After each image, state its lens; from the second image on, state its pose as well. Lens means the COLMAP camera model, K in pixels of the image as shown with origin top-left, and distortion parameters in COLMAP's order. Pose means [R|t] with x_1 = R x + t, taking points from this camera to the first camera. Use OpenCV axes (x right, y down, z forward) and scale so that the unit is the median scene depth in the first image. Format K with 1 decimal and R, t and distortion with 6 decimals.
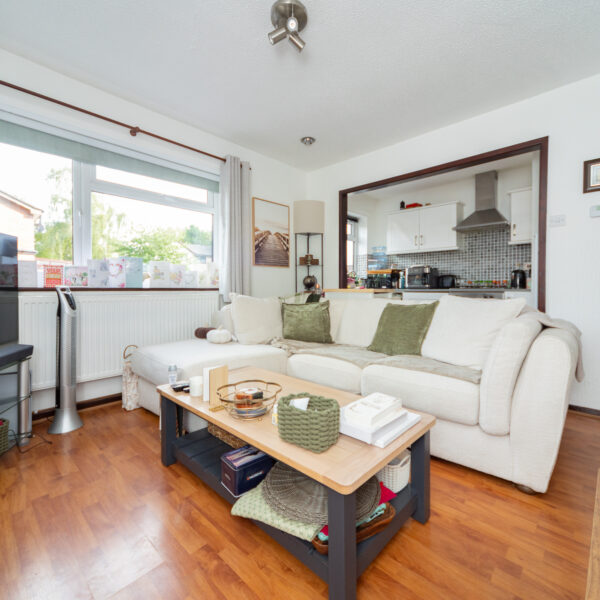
lens RADIAL K [[319.7, 0, 298.6], [0, 319.7, 295.5], [0, 0, 1]] dist [0.021533, 0.000550]
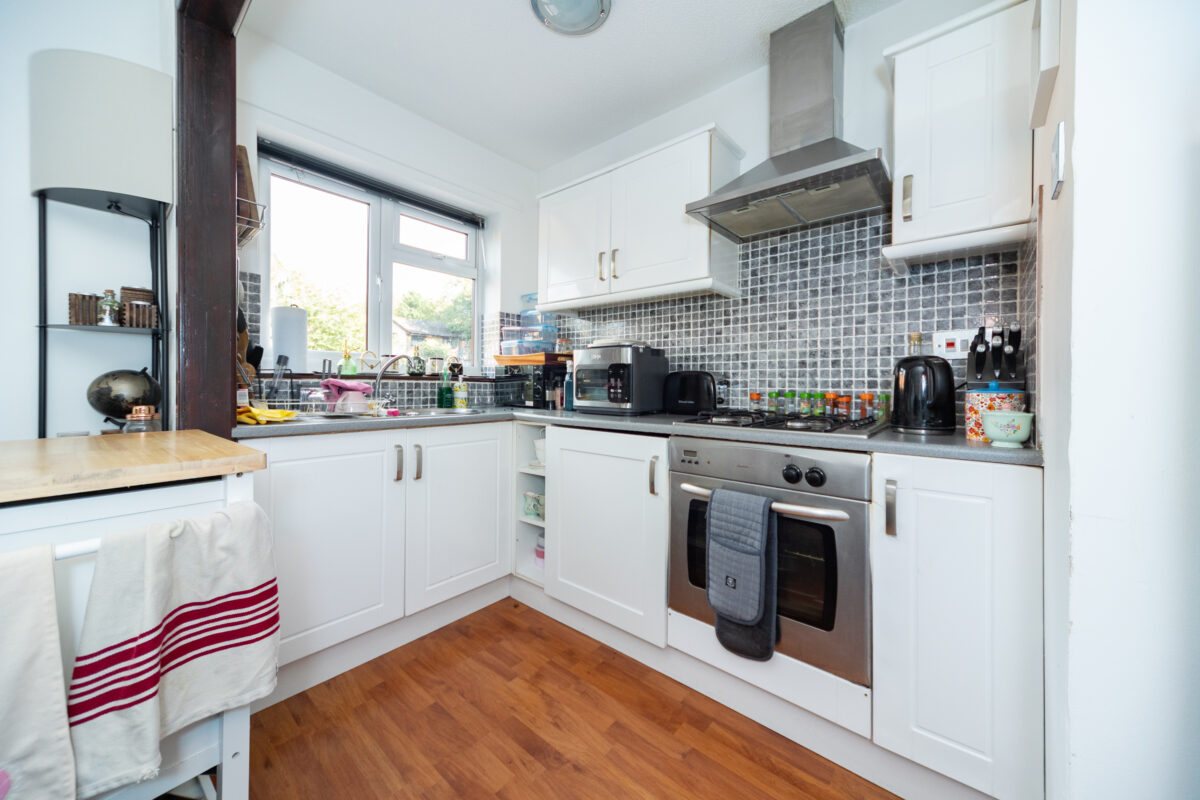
lens RADIAL K [[430.0, 0, 600.0], [0, 430.0, 400.0], [0, 0, 1]] dist [0.000652, 0.000066]
pose [[0.998550, 0.006913, 0.053385, 0.405044], [-0.007775, 0.999842, 0.015958, -0.048199], [-0.053266, -0.016349, 0.998447, 0.665815]]
